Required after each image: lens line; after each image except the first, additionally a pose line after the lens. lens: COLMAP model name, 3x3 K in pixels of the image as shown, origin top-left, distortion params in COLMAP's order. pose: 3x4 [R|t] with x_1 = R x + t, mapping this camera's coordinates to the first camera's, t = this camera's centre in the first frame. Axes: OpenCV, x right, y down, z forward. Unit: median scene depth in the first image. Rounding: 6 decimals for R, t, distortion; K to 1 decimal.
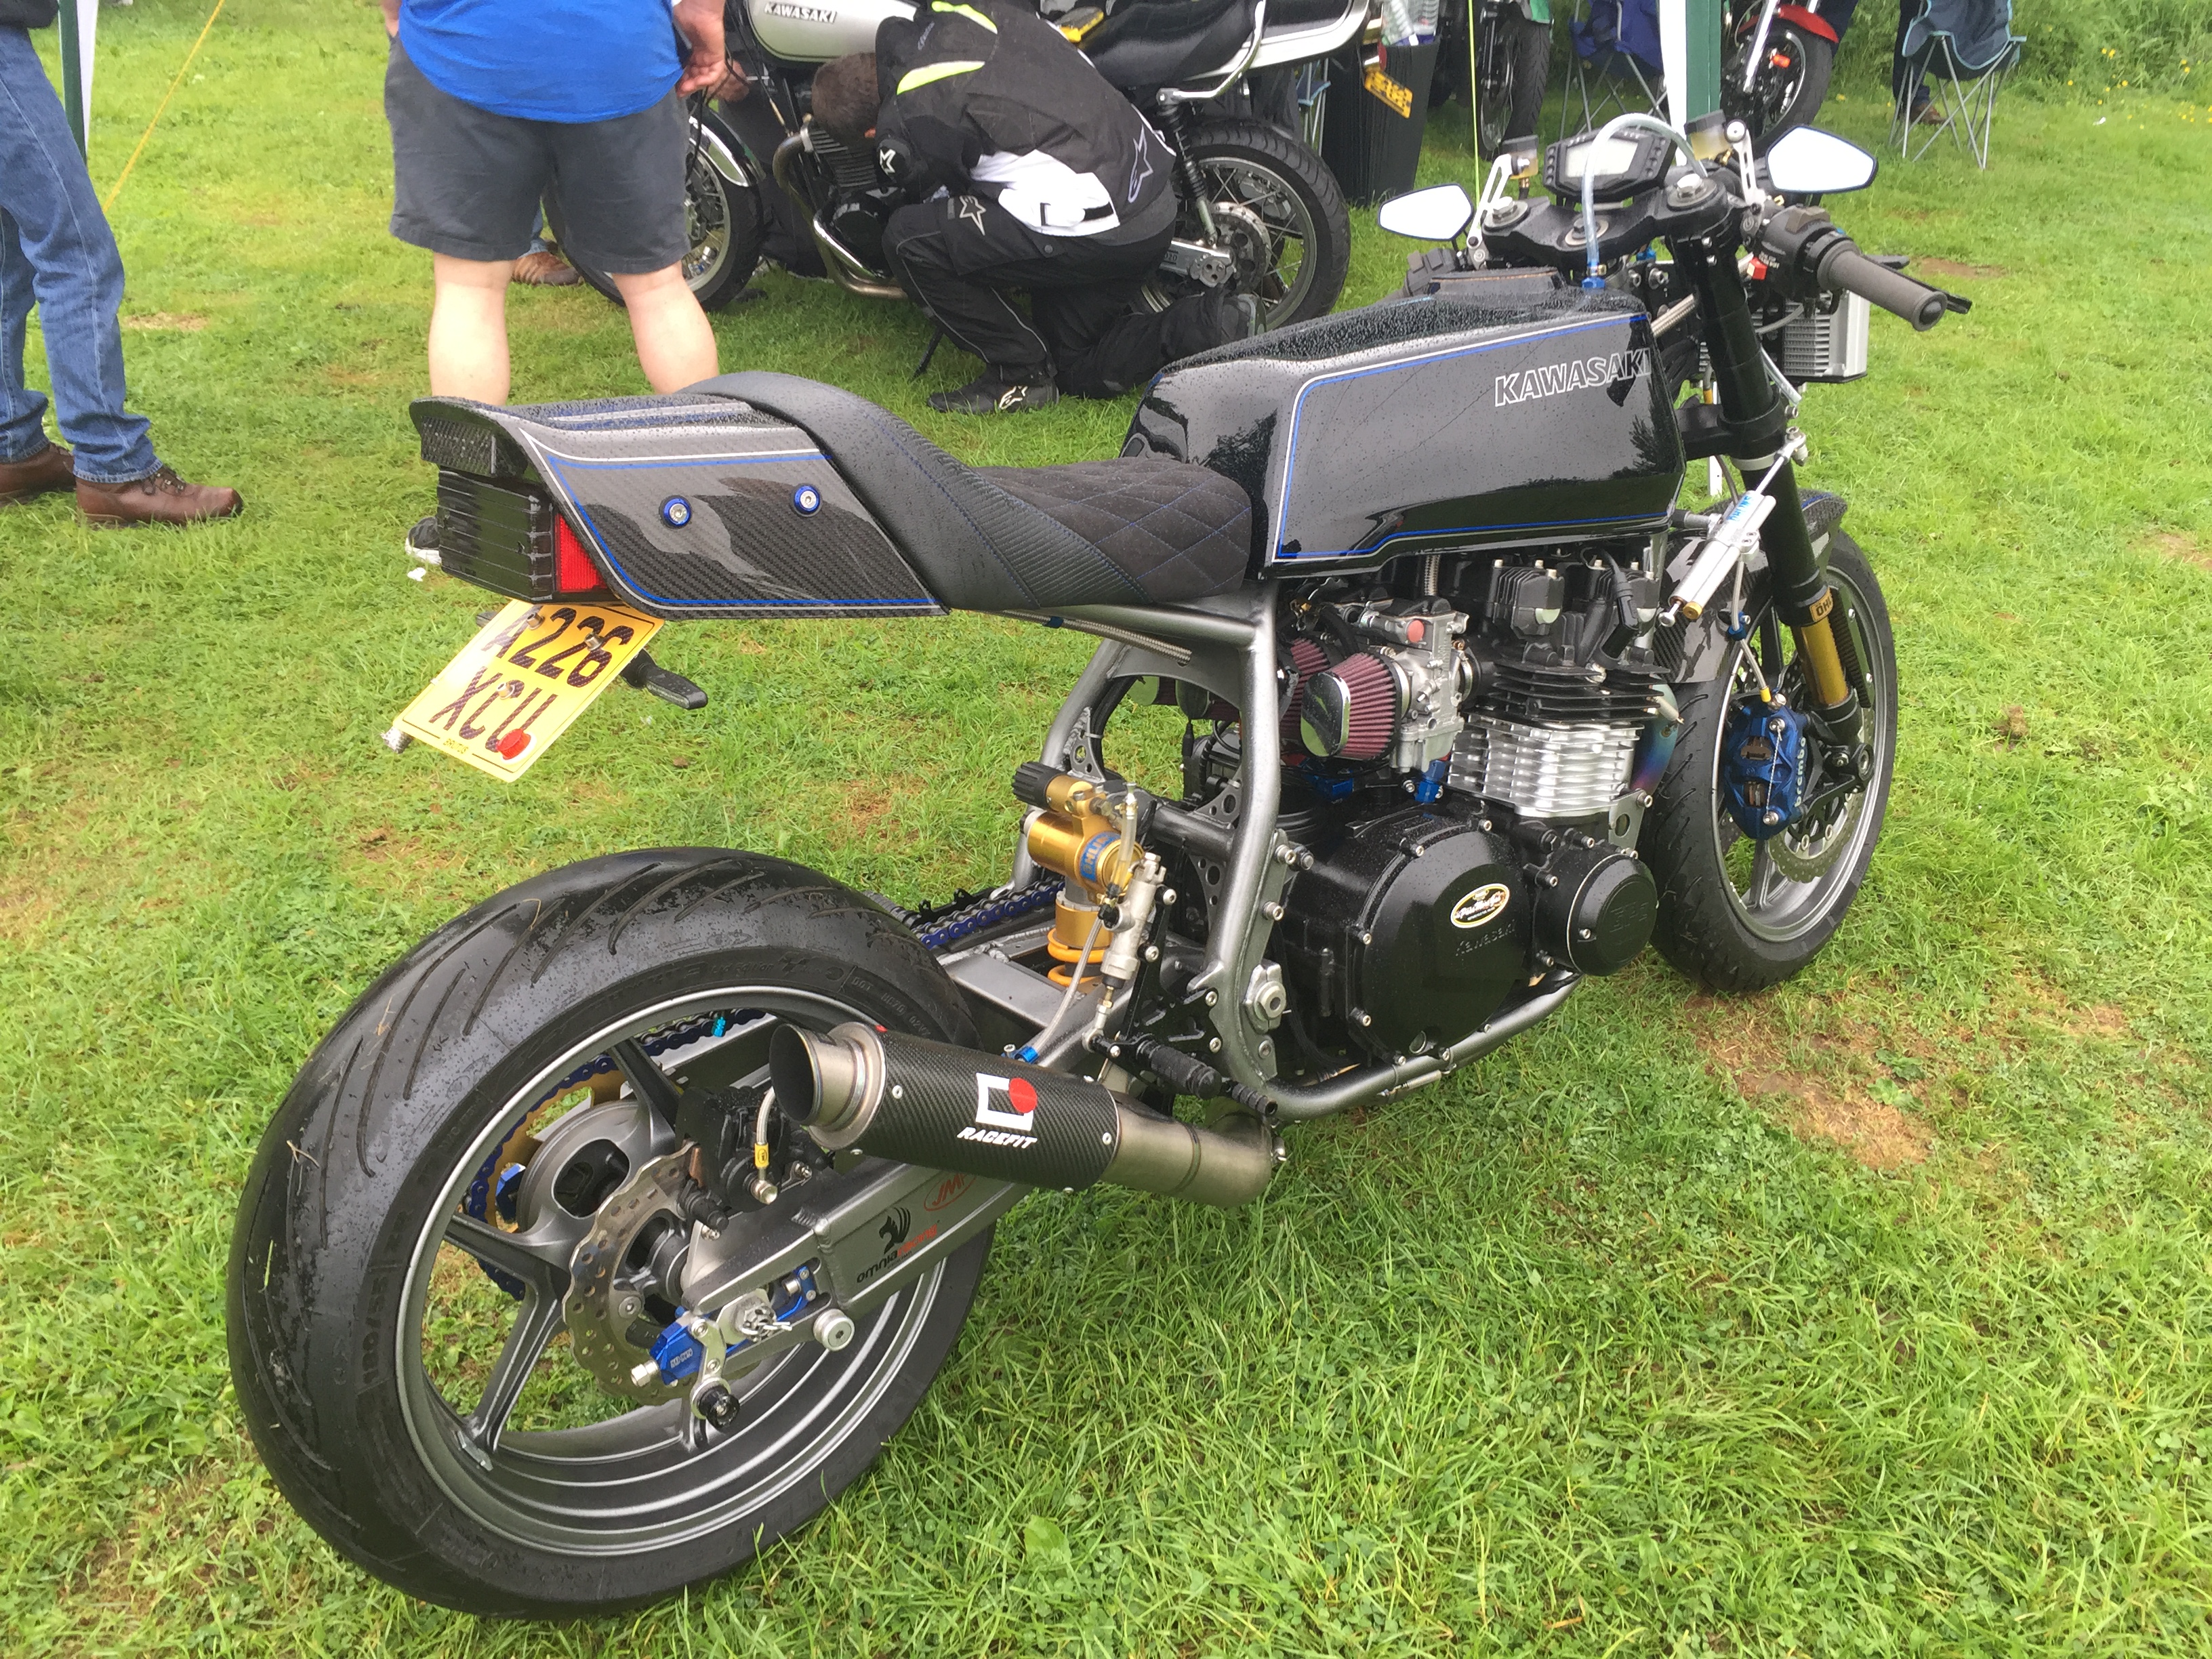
lens RADIAL K [[1894.4, 0, 1117.8], [0, 1894.4, 818.7], [0, 0, 1]] dist [0.082426, -0.104019]
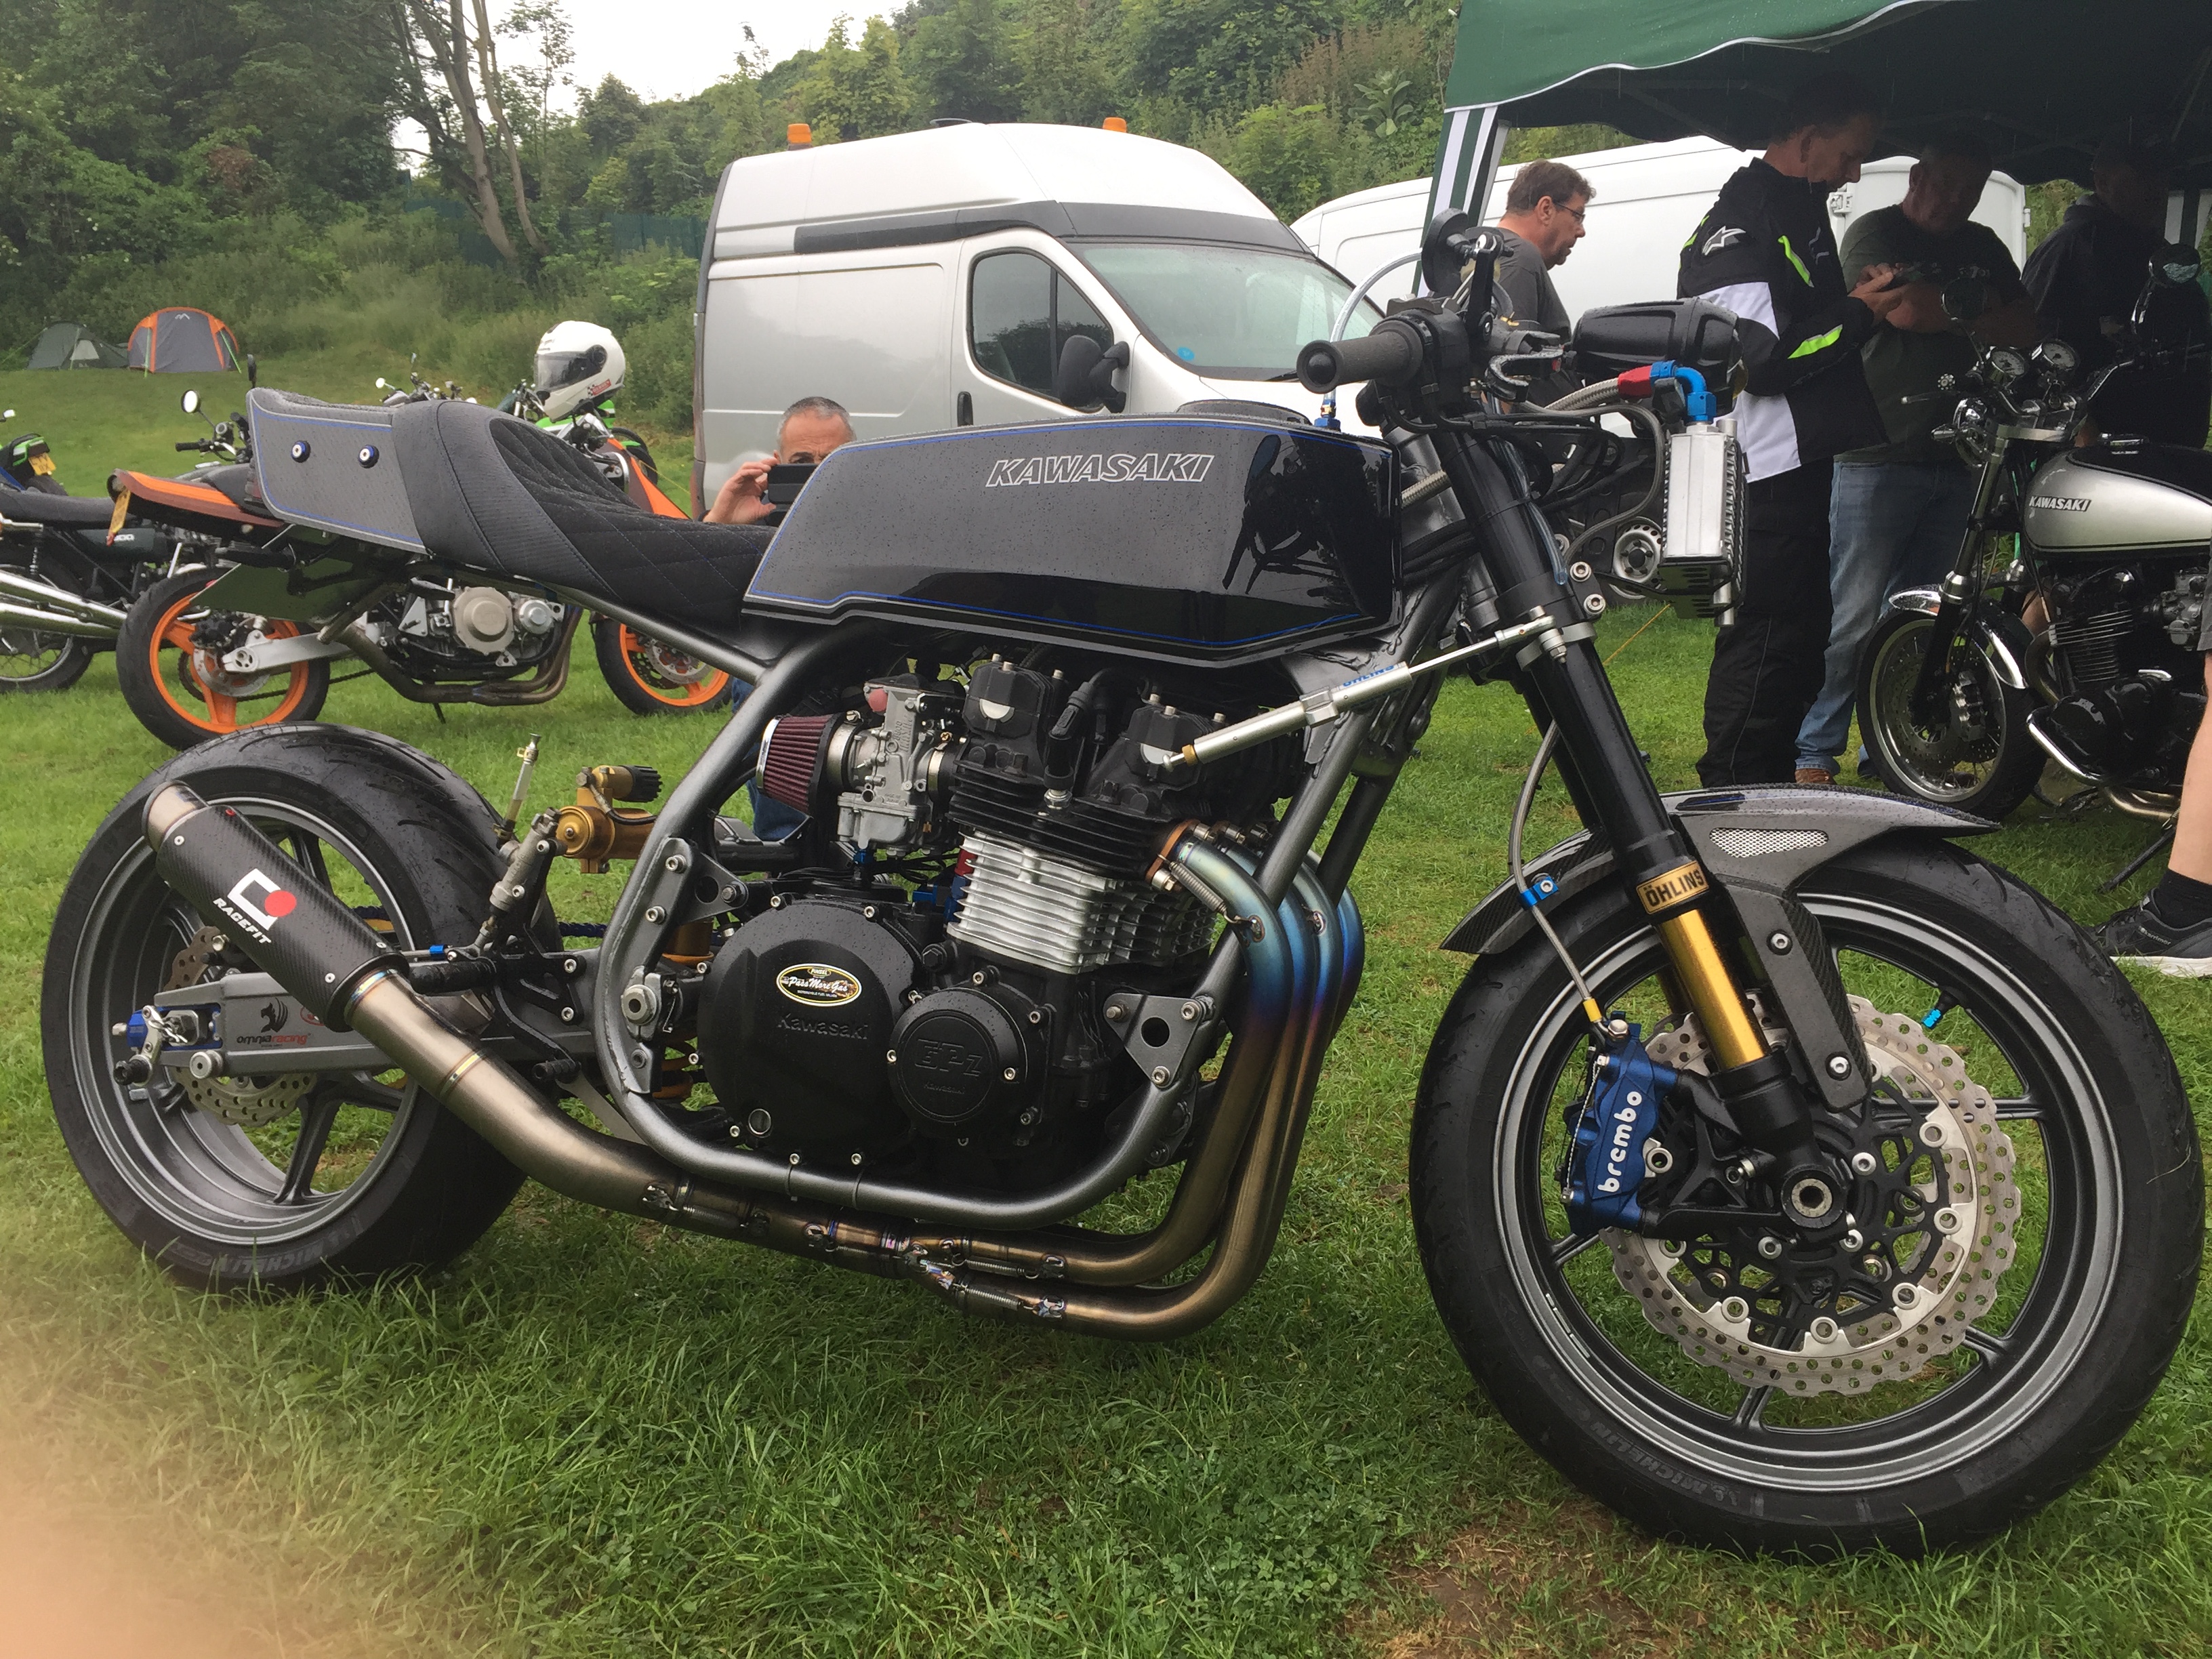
lens RADIAL K [[1894.4, 0, 1117.8], [0, 1894.4, 818.7], [0, 0, 1]] dist [0.082426, -0.104019]
pose [[0.509679, 0.099642, -0.854575, 1.059826], [-0.388831, 0.912724, -0.125481, 0.031816], [0.767488, 0.396240, 0.503940, 0.625074]]
